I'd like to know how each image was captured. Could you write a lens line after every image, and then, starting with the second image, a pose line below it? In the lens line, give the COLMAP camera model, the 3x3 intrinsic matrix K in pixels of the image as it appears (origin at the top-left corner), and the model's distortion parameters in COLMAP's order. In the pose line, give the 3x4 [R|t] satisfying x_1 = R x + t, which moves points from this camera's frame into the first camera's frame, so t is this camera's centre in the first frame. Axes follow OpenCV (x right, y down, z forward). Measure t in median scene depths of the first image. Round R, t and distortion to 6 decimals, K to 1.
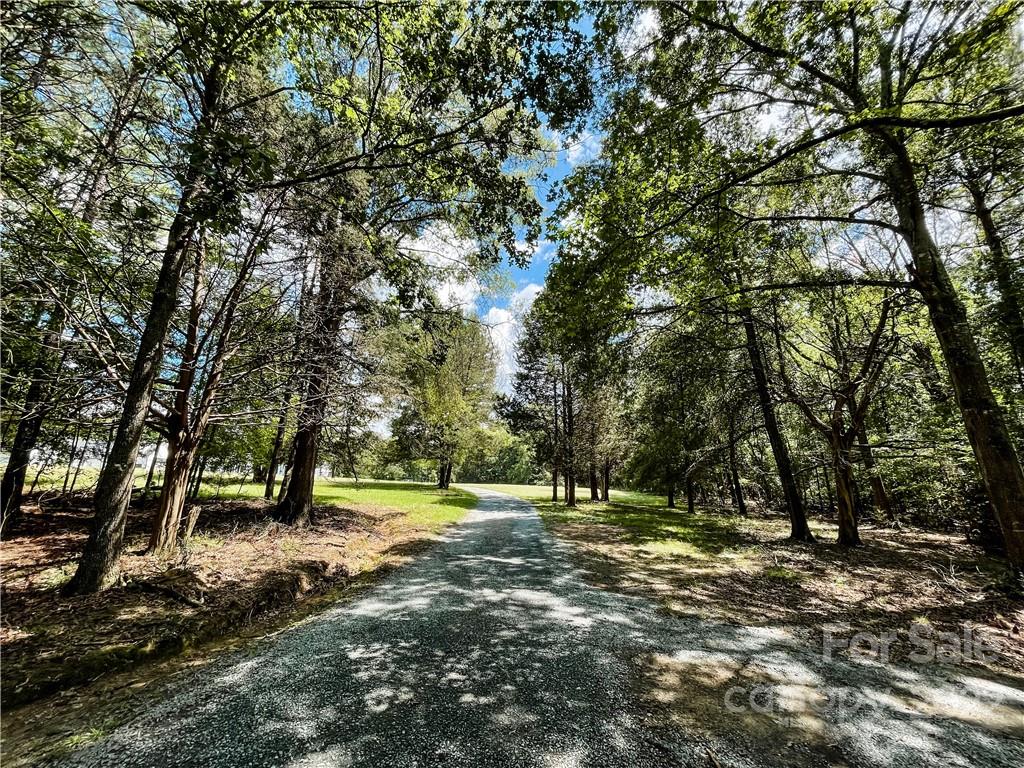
lens RADIAL K [[408.5, 0, 518.7], [0, 408.5, 390.1], [0, 0, 1]] dist [0.001328, 0.000313]
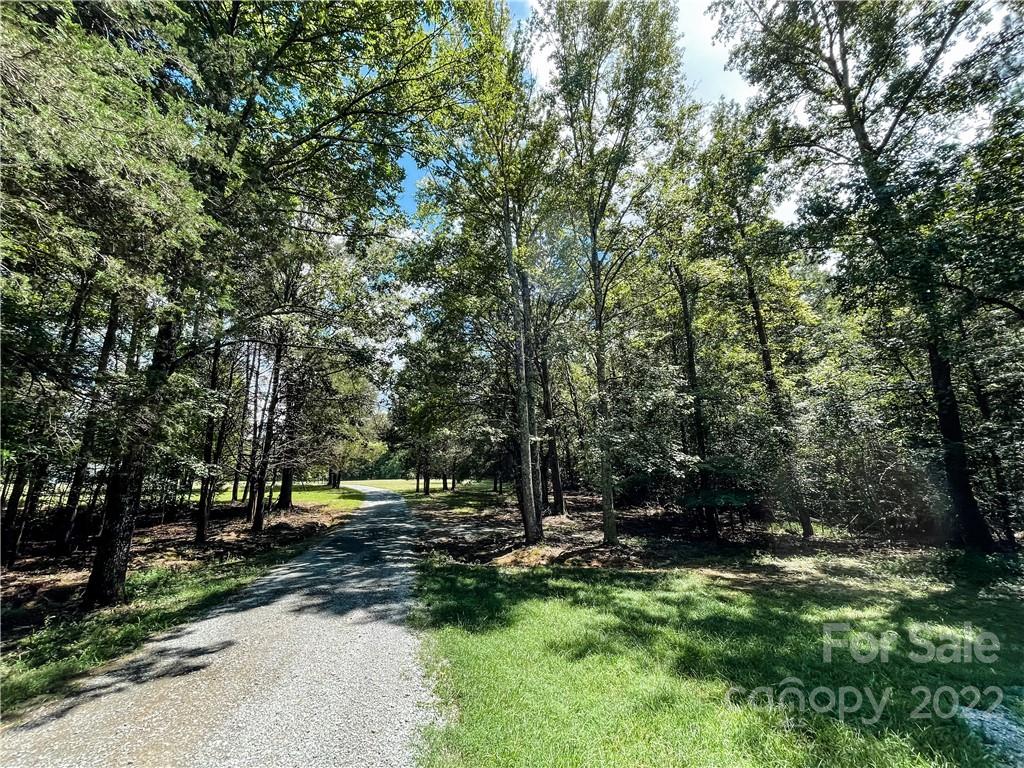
lens RADIAL K [[408.5, 0, 514.0], [0, 408.5, 389.4], [0, 0, 1]] dist [0.001328, 0.000313]
pose [[0.956614, 0.011183, 0.291143, -0.015055], [-0.019203, 0.999510, 0.024702, -0.167068], [-0.290724, -0.029221, 0.956361, -0.593114]]
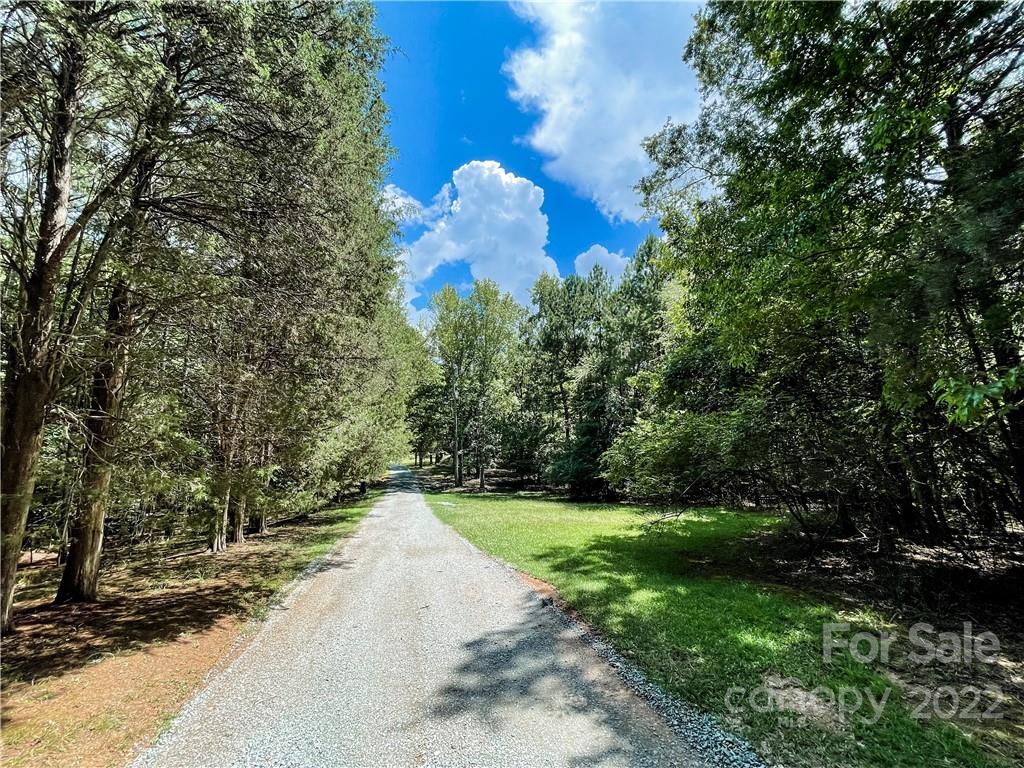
lens RADIAL K [[408.5, 0, 514.6], [0, 408.5, 381.0], [0, 0, 1]] dist [0.001328, 0.000313]
pose [[0.950011, 0.014017, 0.311901, -0.156533], [-0.043434, 0.995211, 0.087569, -0.605907], [-0.309180, -0.096739, 0.946070, -1.891631]]
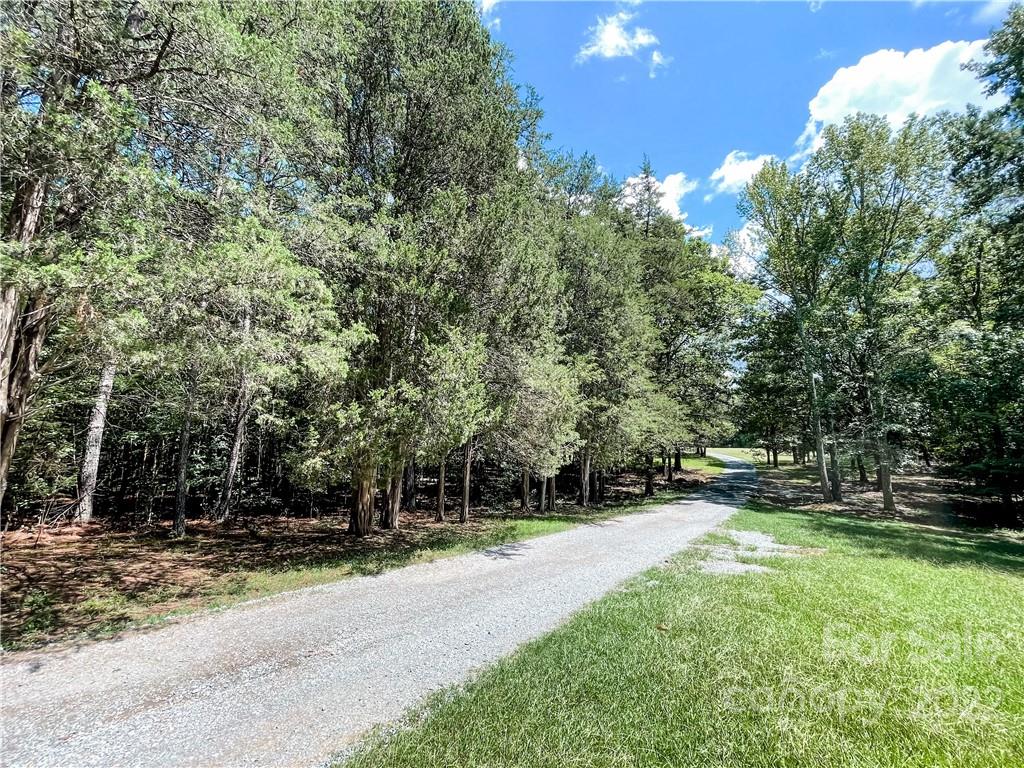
lens RADIAL K [[408.5, 0, 515.7], [0, 408.5, 382.0], [0, 0, 1]] dist [0.001328, 0.000313]
pose [[0.867724, -0.093340, -0.488204, 0.033495], [0.135554, 0.989417, 0.051764, -0.407911], [0.478206, -0.111095, 0.871193, -1.327529]]
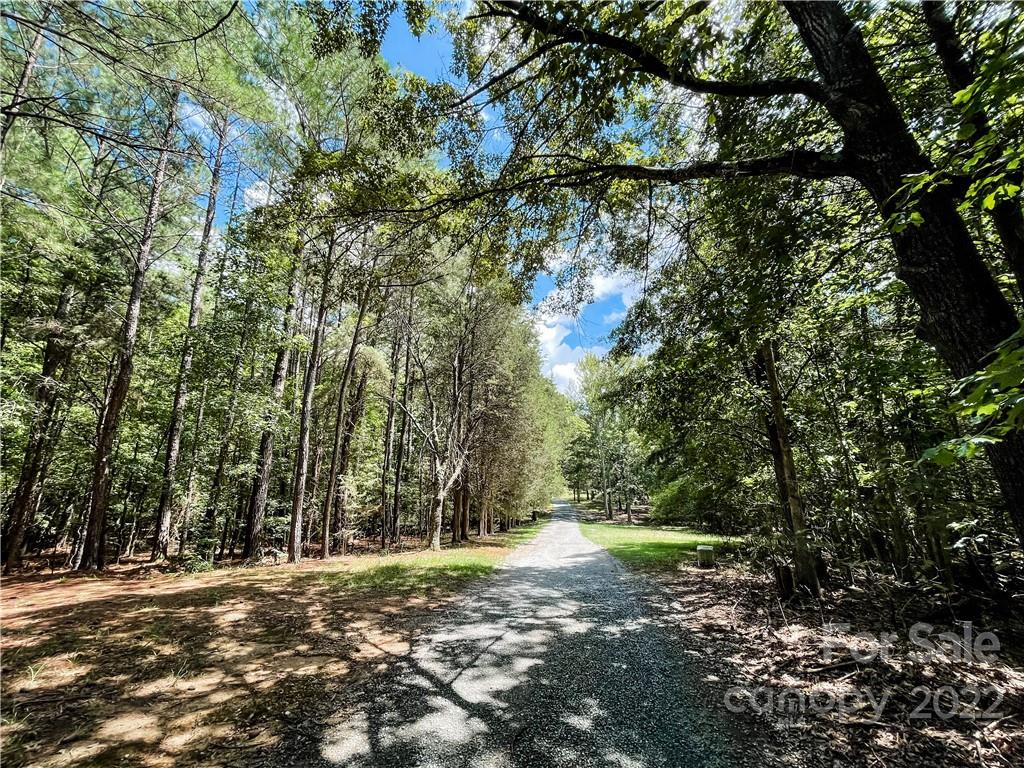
lens RADIAL K [[408.5, 0, 514.2], [0, 408.5, 384.5], [0, 0, 1]] dist [0.001328, 0.000313]
pose [[0.997383, -0.038457, -0.061229, -0.161581], [0.039490, 0.999096, 0.015753, -0.745102], [0.060568, -0.018130, 0.997999, -2.344235]]
